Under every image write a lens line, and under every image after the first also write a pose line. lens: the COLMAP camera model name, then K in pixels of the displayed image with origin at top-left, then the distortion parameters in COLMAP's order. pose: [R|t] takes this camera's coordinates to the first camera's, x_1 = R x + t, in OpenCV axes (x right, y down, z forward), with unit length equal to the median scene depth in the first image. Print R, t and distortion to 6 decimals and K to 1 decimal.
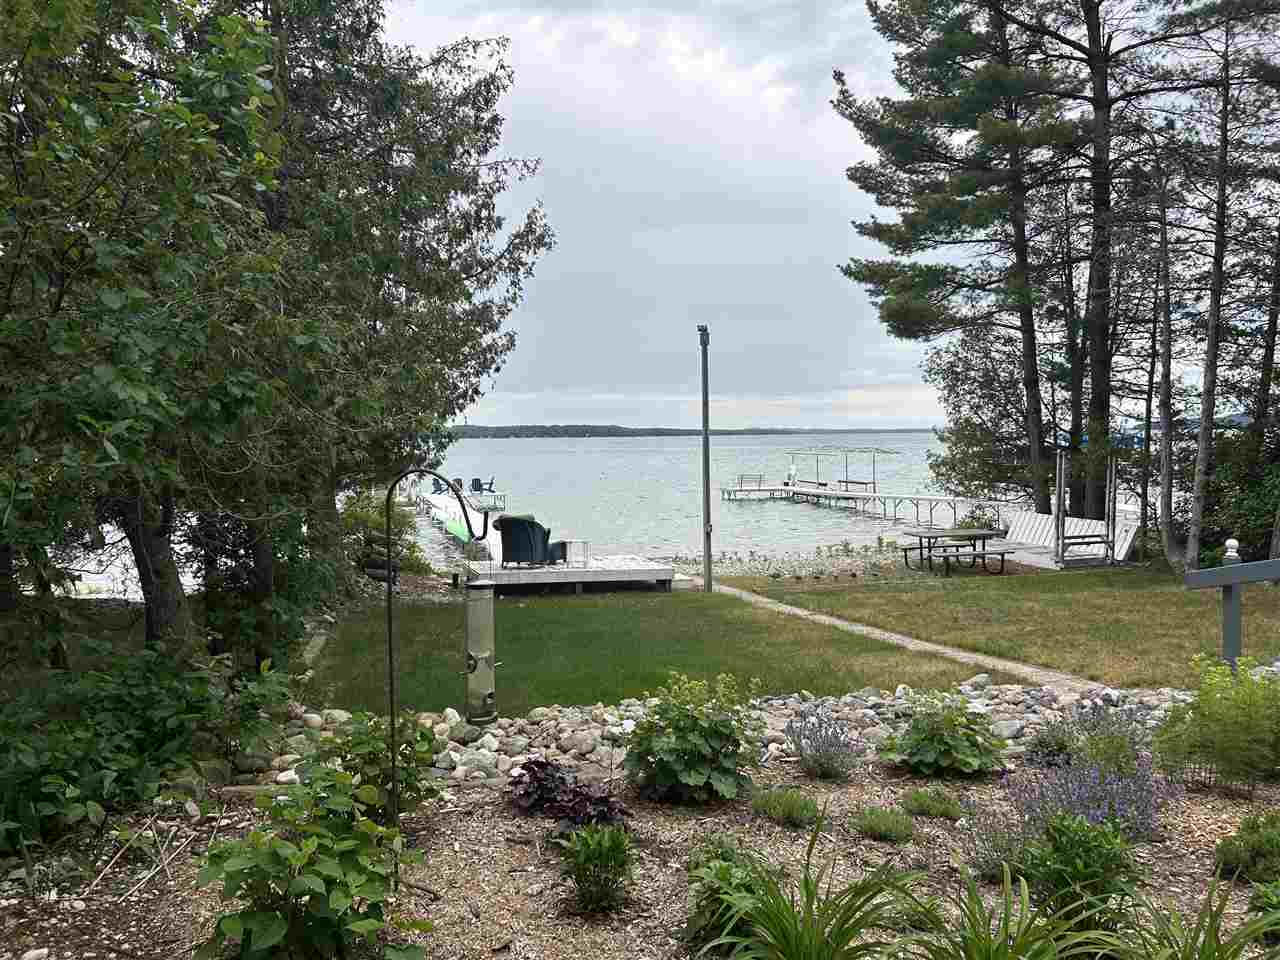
lens RADIAL K [[959.6, 0, 639.8], [0, 959.6, 482.5], [0, 0, 1]] dist [0.060666, -0.013430]
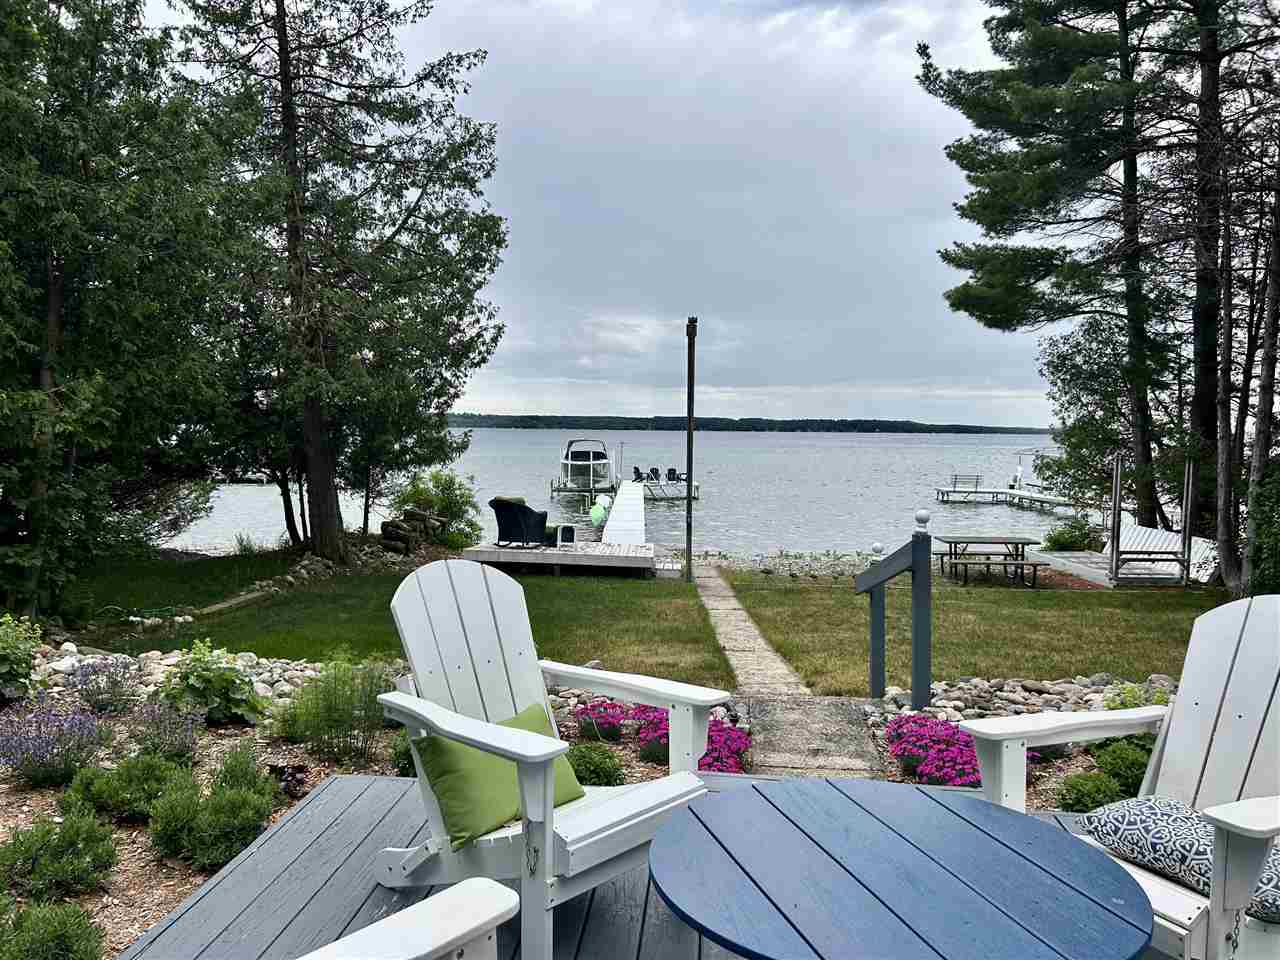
lens RADIAL K [[959.6, 0, 636.6], [0, 959.6, 482.4], [0, 0, 1]] dist [0.060666, -0.013430]
pose [[0.956230, 0.039841, -0.289891, 0.229924], [-0.037949, 0.999206, 0.012147, -0.000839], [0.290145, -0.000614, 0.956983, 0.016539]]
